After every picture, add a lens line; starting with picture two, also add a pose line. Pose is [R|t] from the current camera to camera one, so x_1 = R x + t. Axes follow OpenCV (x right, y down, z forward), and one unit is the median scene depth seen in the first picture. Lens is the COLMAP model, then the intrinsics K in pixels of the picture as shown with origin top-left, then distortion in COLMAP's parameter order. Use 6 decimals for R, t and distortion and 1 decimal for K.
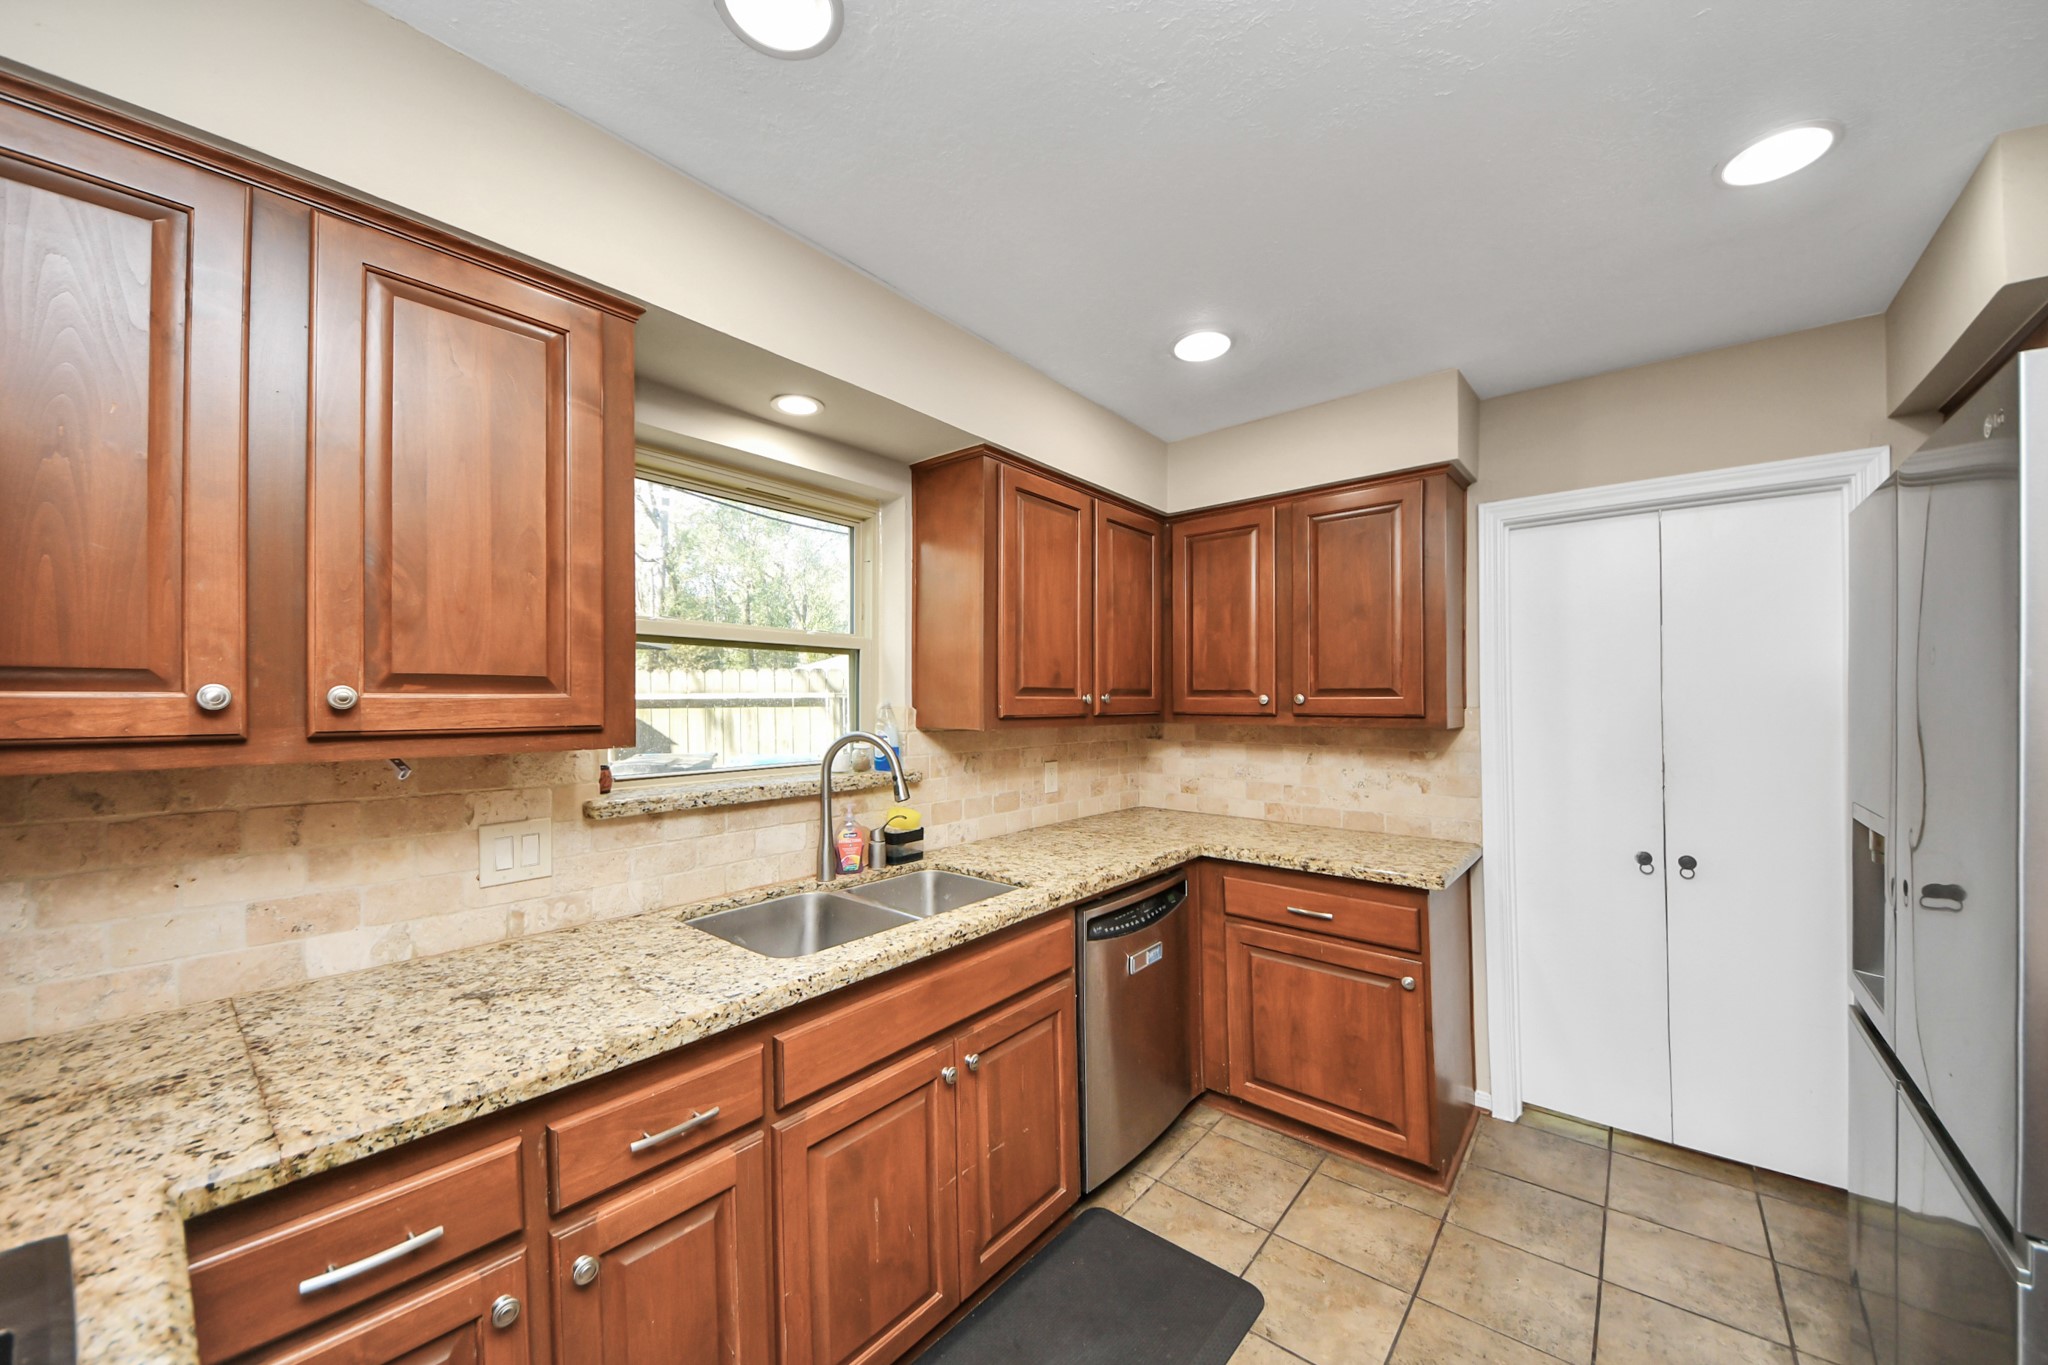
lens RADIAL K [[756.7, 0, 1039.2], [0, 756.7, 685.2], [0, 0, 1]] dist [-0.007786, -0.004032]
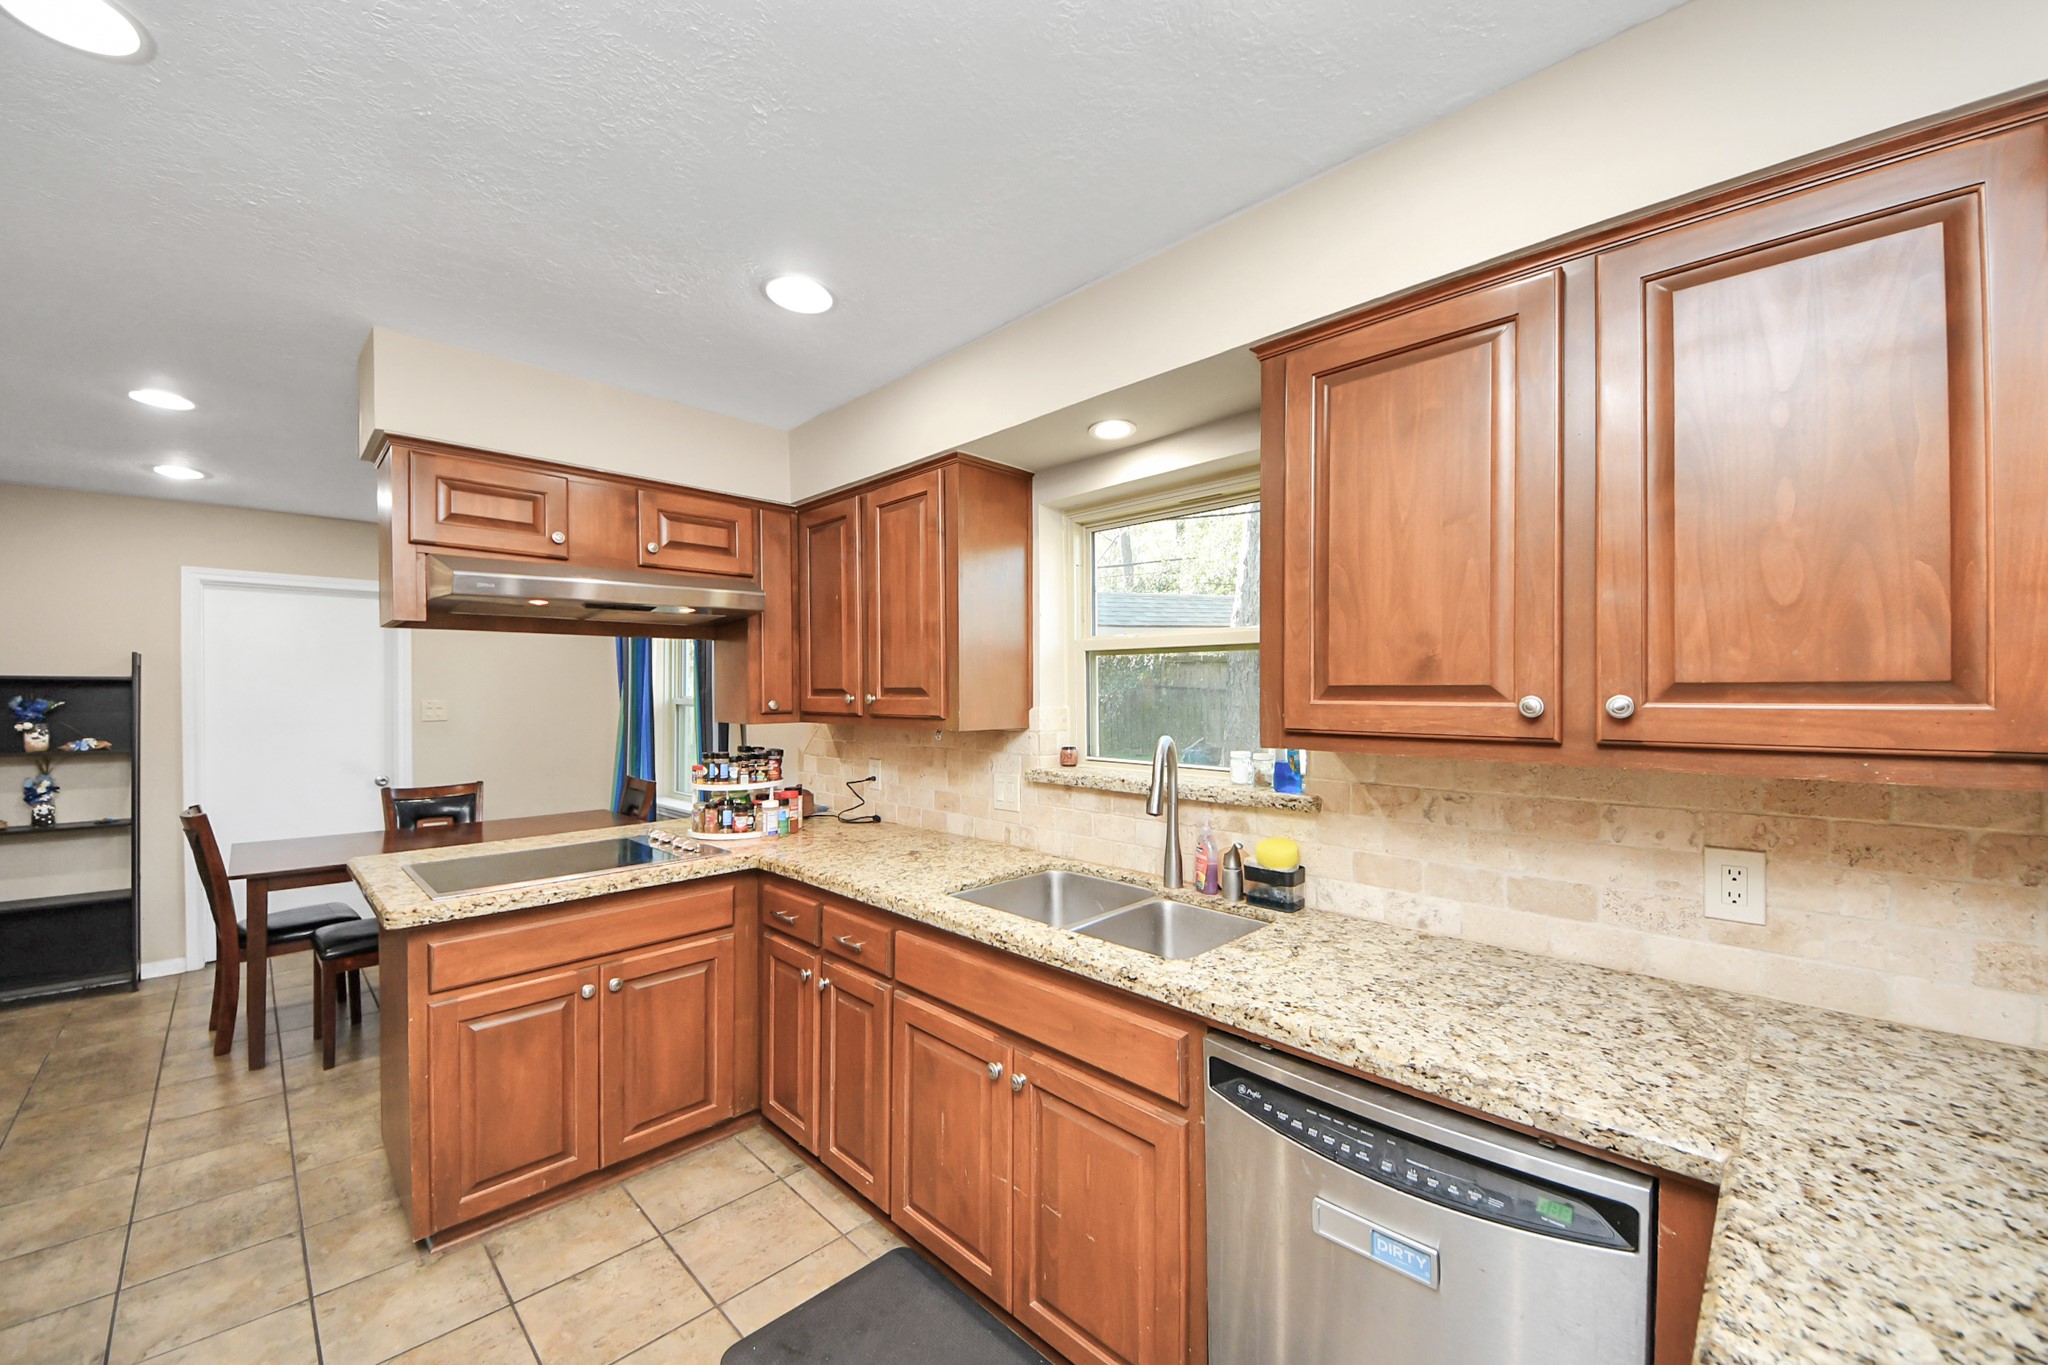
lens RADIAL K [[756.7, 0, 1008.1], [0, 756.7, 702.4], [0, 0, 1]] dist [-0.007786, -0.004032]
pose [[-0.119106, -0.001237, -0.992881, 0.877955], [0.007321, 0.999971, -0.002125, 0.023480], [0.992855, -0.007522, -0.119093, 1.134364]]
